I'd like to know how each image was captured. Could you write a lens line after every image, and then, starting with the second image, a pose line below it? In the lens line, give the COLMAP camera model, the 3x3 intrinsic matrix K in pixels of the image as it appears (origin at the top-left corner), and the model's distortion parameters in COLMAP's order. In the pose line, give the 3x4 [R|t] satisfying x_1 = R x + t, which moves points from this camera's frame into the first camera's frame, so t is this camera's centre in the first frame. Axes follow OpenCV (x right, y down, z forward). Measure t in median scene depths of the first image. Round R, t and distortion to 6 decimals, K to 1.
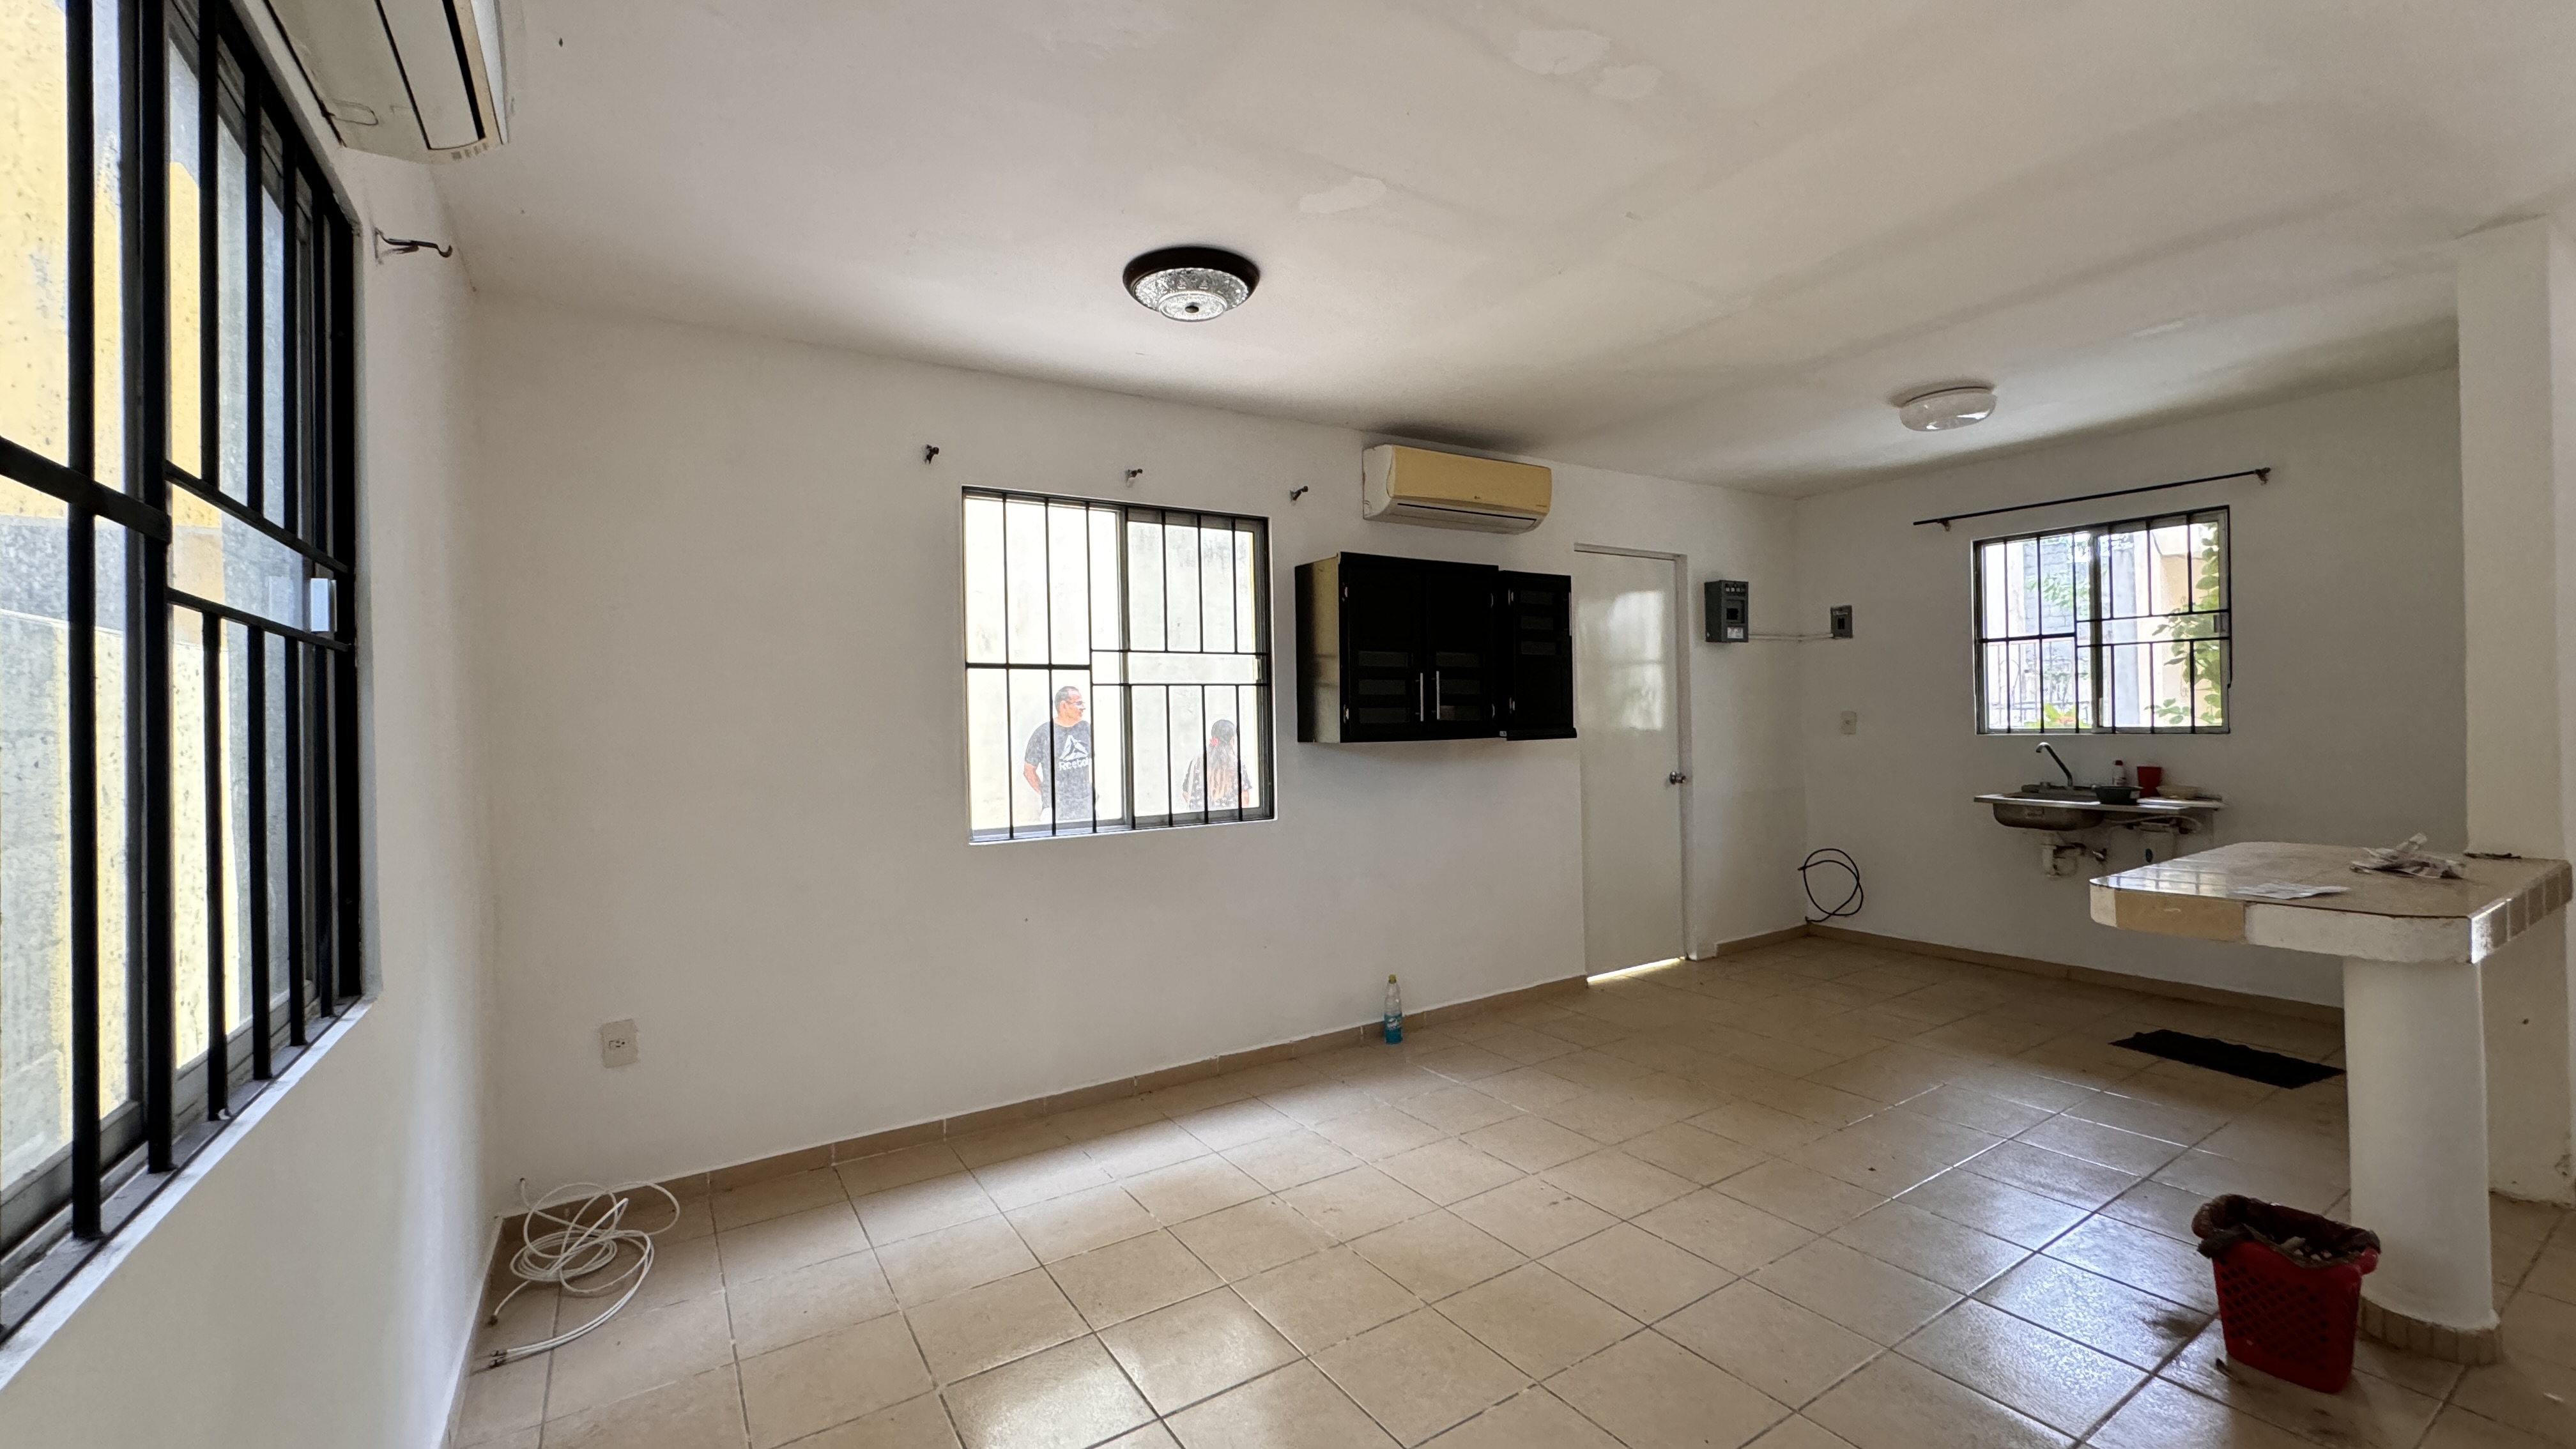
lens RADIAL K [[1038.6, 0, 1291.9], [0, 1038.6, 717.5], [0, 0, 1]] dist [-0.000755, 0.000690]
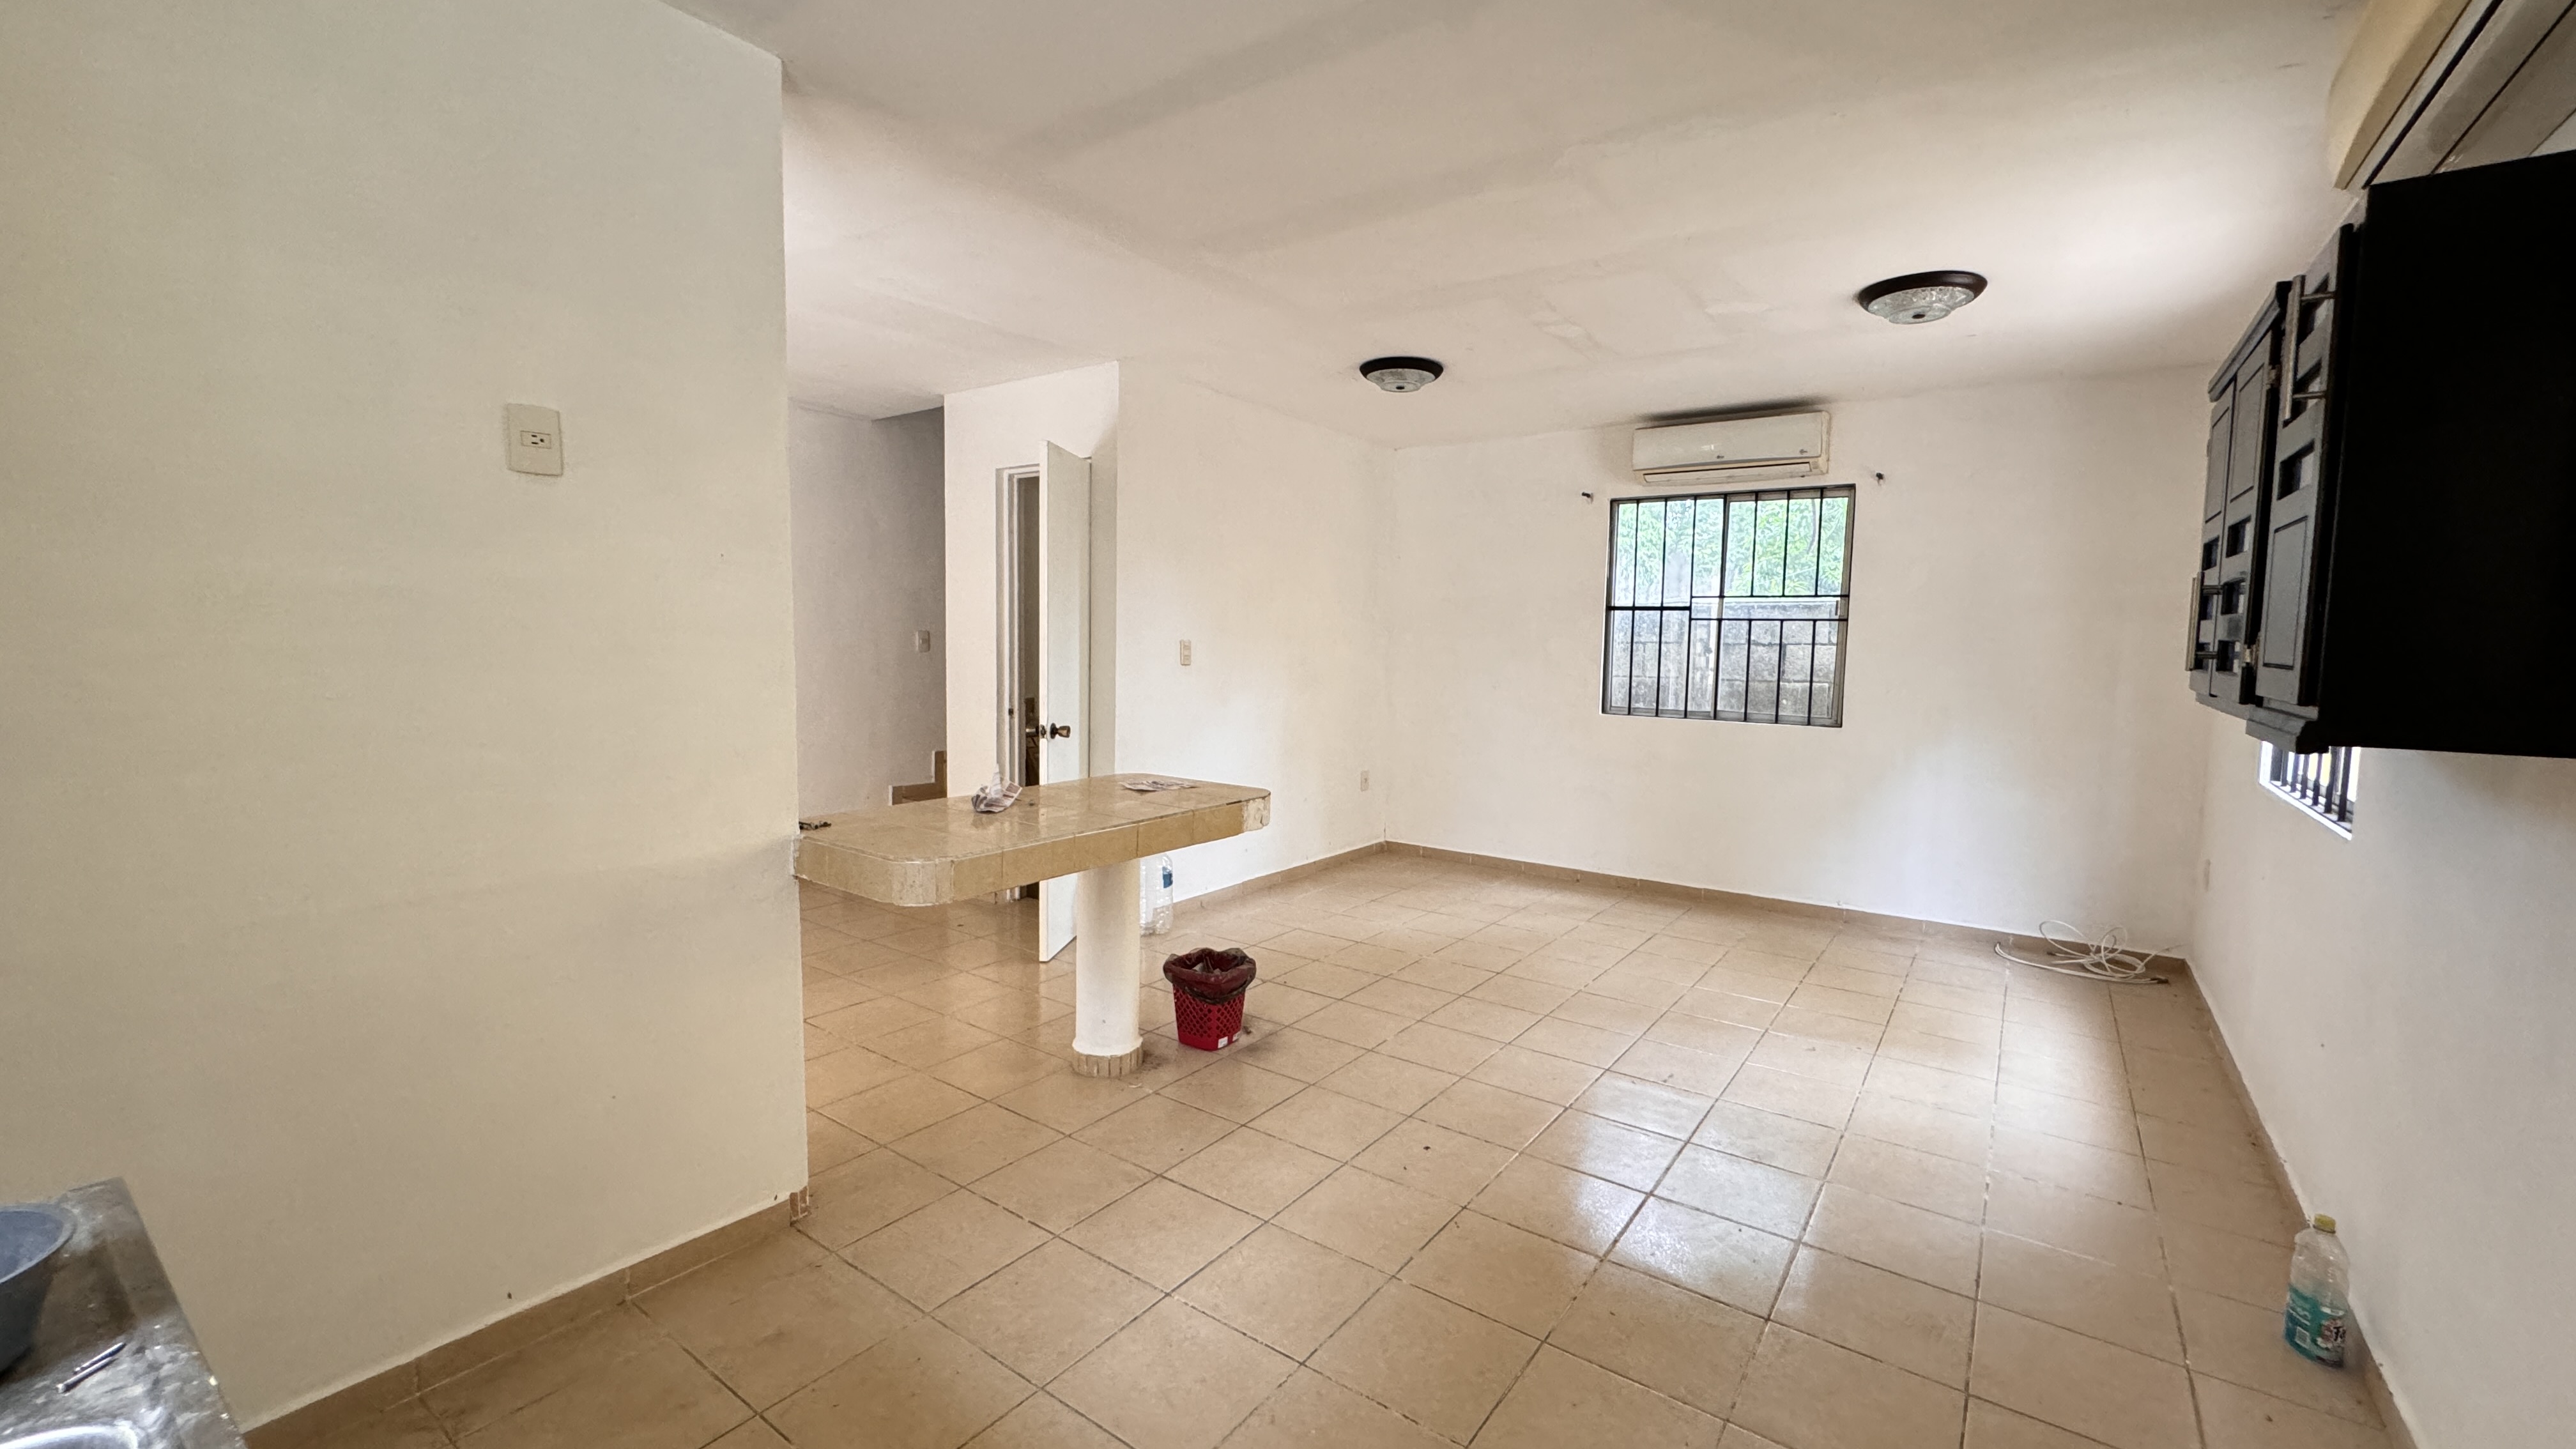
lens RADIAL K [[1038.6, 0, 1291.9], [0, 1038.6, 717.5], [0, 0, 1]] dist [-0.000755, 0.000690]
pose [[-0.928613, 0.041468, -0.368725, 0.834925], [0.006825, 0.995476, 0.094765, -0.034536], [0.370987, 0.085483, -0.924695, 1.487543]]
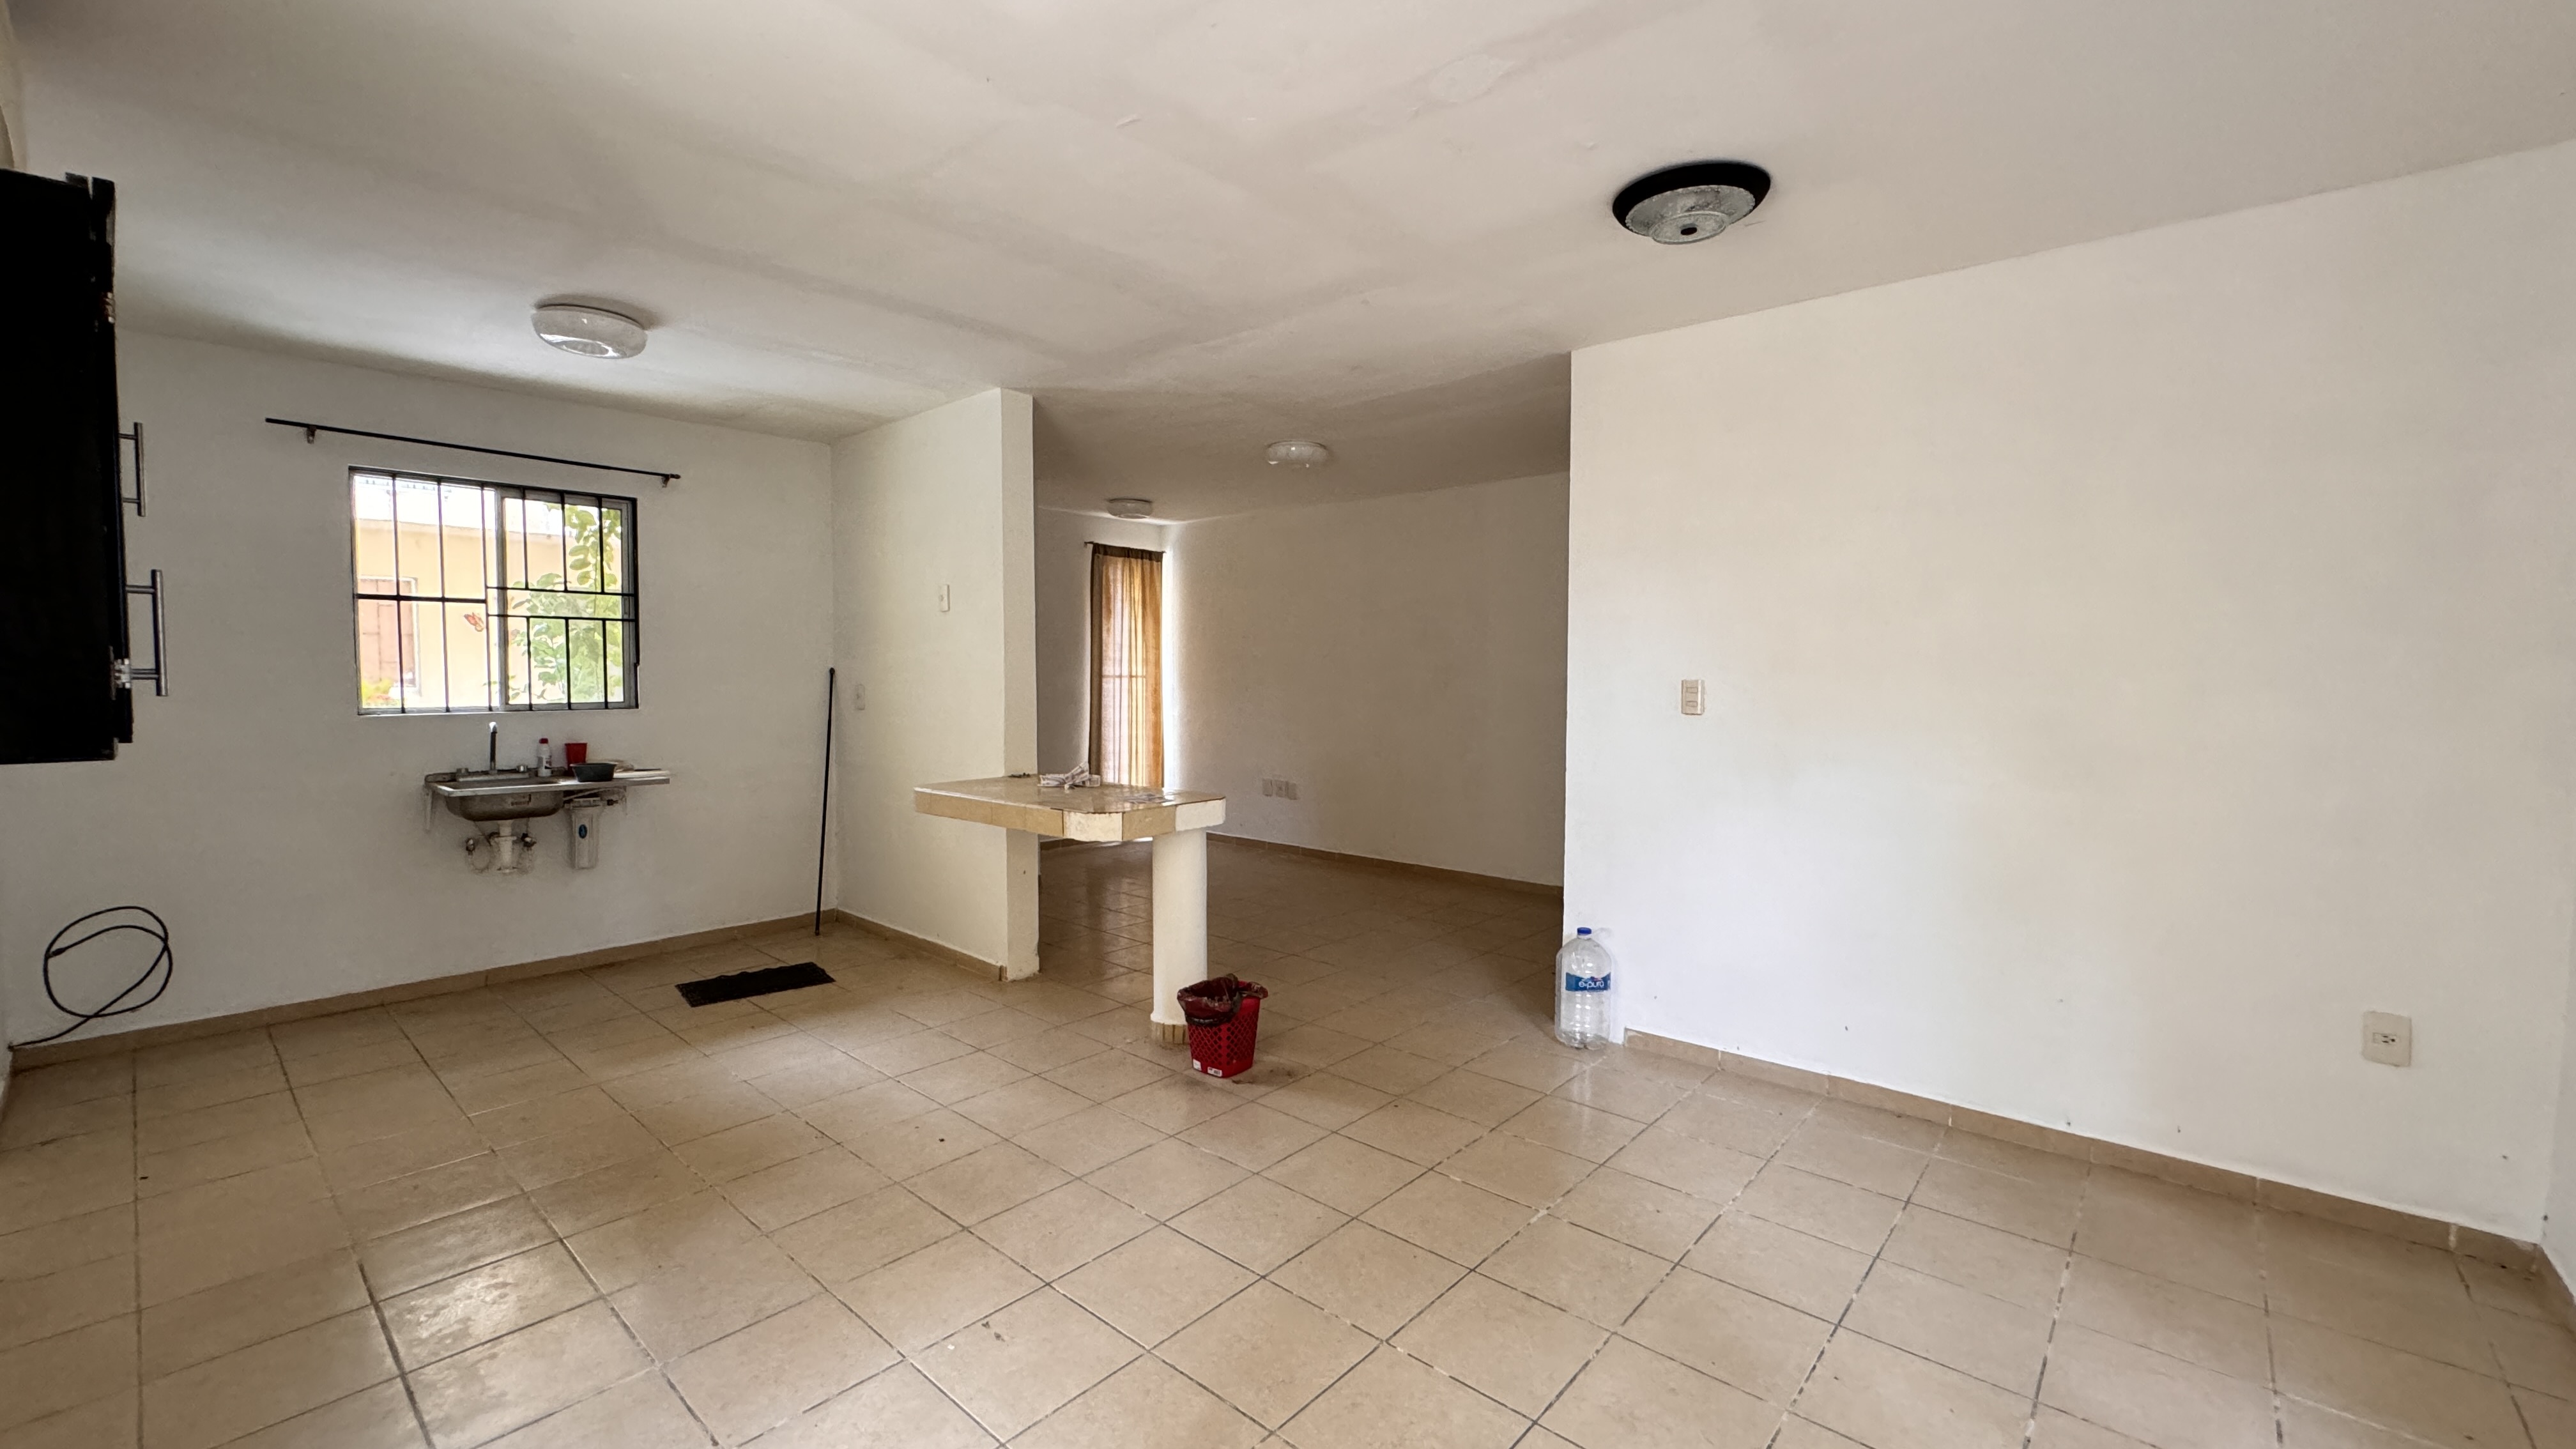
lens RADIAL K [[1029.5, 0, 1289.3], [0, 1029.5, 718.0], [0, 0, 1]] dist [-0.005001, 0.001077]
pose [[-0.275914, -0.018176, 0.961011, -0.397318], [0.004803, 0.999783, 0.020288, 0.008497], [-0.961170, 0.010213, -0.275766, 0.787529]]
